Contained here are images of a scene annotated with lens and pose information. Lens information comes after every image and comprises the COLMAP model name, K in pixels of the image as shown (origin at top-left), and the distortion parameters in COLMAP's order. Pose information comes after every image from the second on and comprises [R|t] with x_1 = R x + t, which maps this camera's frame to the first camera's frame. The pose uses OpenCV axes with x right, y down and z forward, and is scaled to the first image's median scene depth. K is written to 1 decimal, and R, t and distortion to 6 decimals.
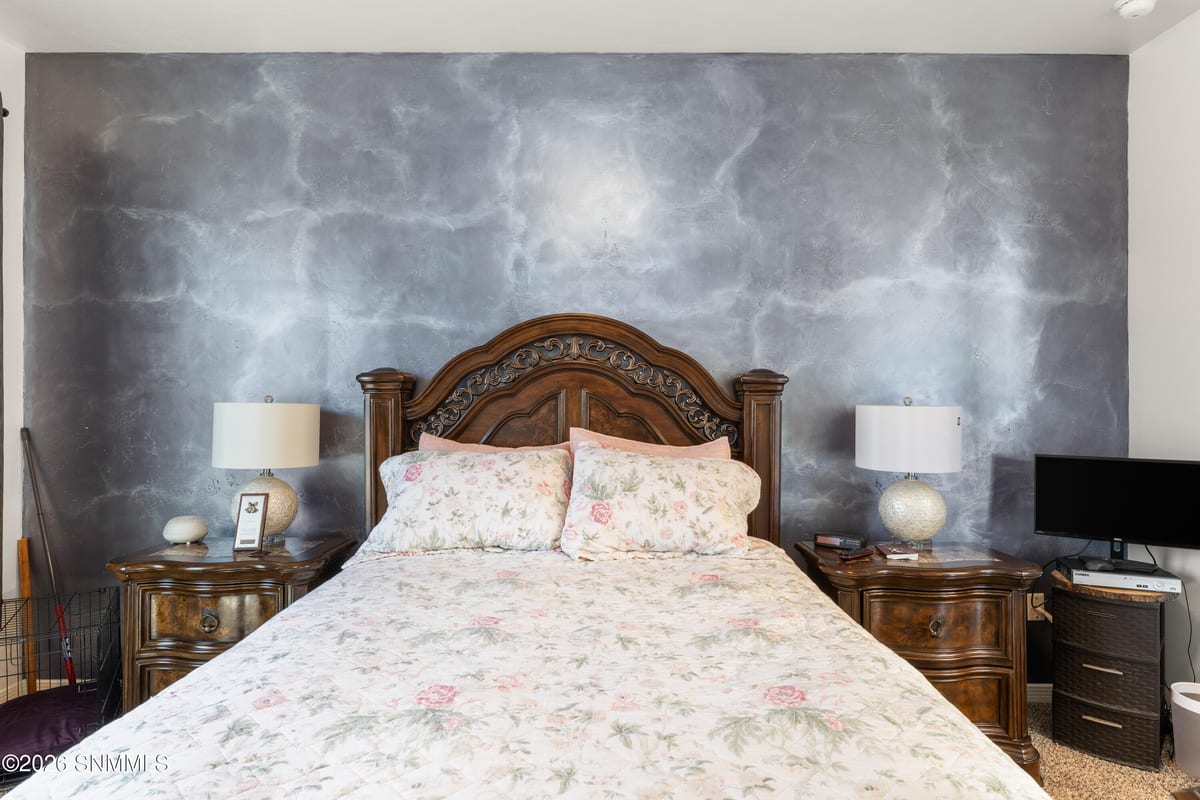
lens RADIAL K [[668.4, 0, 599.1], [0, 668.4, 400.3], [0, 0, 1]] dist [-0.004288, -0.002311]
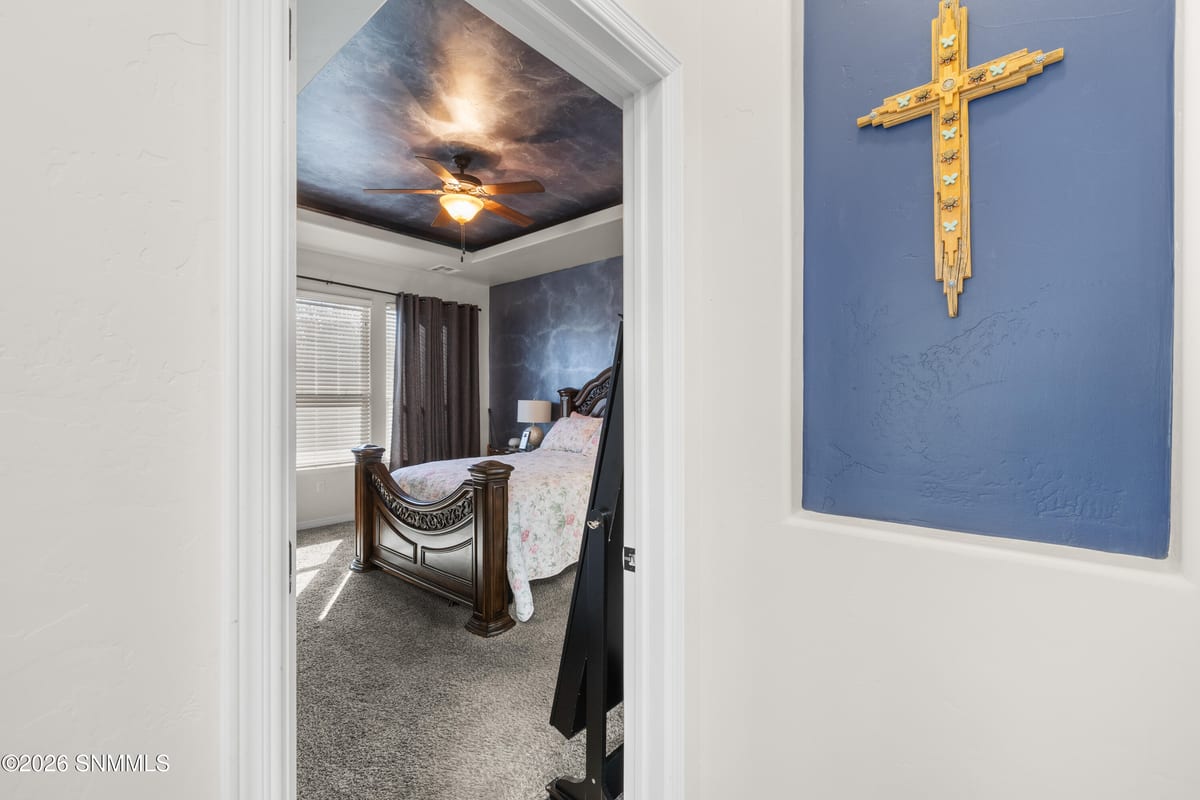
lens RADIAL K [[499.9, 0, 601.7], [0, 499.9, 399.3], [0, 0, 1]] dist [0.000853, 0.000040]
pose [[0.752074, -0.000824, -0.659078, 1.064470], [0.005973, 0.999967, 0.005564, -0.010534], [0.659051, -0.008121, 0.752054, -0.412100]]
